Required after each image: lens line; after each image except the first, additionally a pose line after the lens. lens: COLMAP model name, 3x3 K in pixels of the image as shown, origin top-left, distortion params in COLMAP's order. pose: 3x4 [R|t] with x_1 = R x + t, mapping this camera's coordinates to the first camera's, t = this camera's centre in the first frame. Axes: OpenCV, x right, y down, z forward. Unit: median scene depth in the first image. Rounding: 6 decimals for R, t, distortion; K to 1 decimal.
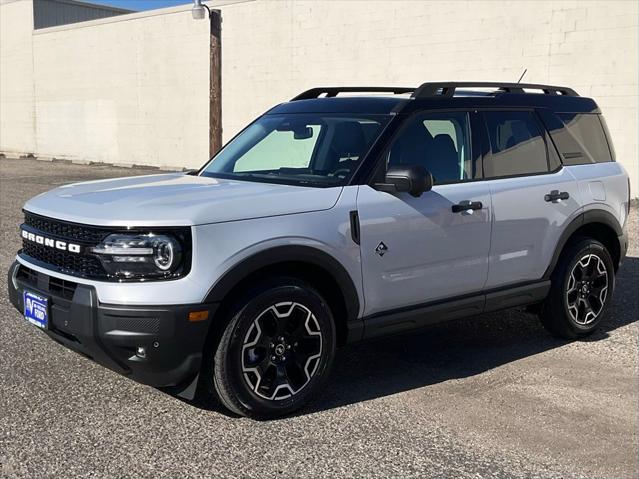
lens RADIAL K [[861.1, 0, 319.5], [0, 861.1, 239.5], [0, 0, 1]] dist [0.013325, 0.034668]
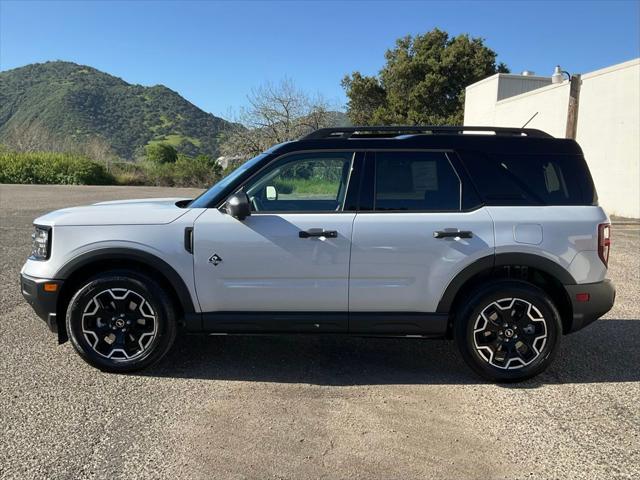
lens RADIAL K [[656.8, 0, 297.8], [0, 656.8, 236.1], [0, 0, 1]] dist [0.031764, -0.016148]
pose [[0.765576, 0.077678, -0.638639, 0.759588], [-0.101654, 0.994819, -0.000858, -0.034113], [0.635264, 0.065577, 0.769506, 0.336550]]
